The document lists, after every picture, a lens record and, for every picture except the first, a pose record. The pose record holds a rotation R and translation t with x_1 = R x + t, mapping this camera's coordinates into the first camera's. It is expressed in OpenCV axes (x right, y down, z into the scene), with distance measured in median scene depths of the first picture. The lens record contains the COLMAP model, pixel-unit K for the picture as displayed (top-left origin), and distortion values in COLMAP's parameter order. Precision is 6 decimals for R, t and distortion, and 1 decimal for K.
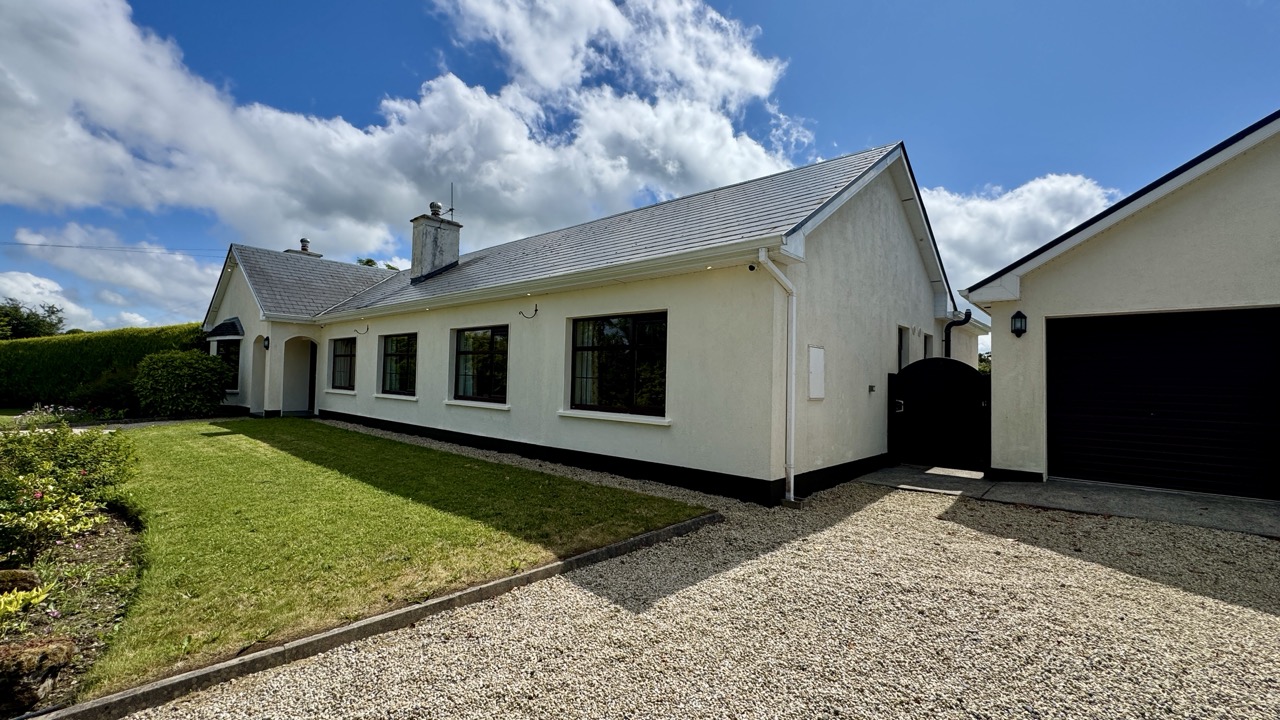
lens RADIAL K [[534.2, 0, 640.0], [0, 534.2, 360.0], [0, 0, 1]] dist [0.001289, 0.000043]
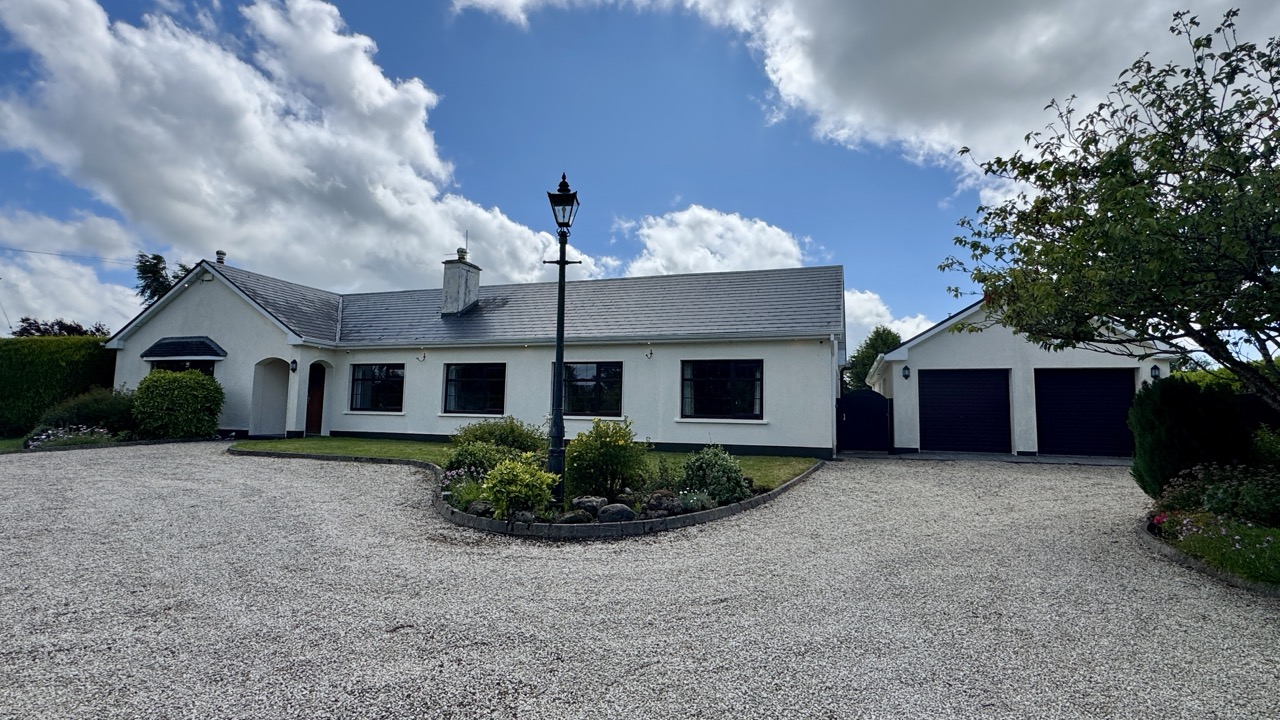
lens RADIAL K [[624.4, 0, 640.0], [0, 624.4, 360.0], [0, 0, 1]] dist [-0.001310, -0.000063]
pose [[0.925618, 0.034365, 0.376895, -0.890588], [-0.014544, 0.998363, -0.055311, 0.023386], [-0.378179, 0.045716, 0.924603, -0.626501]]
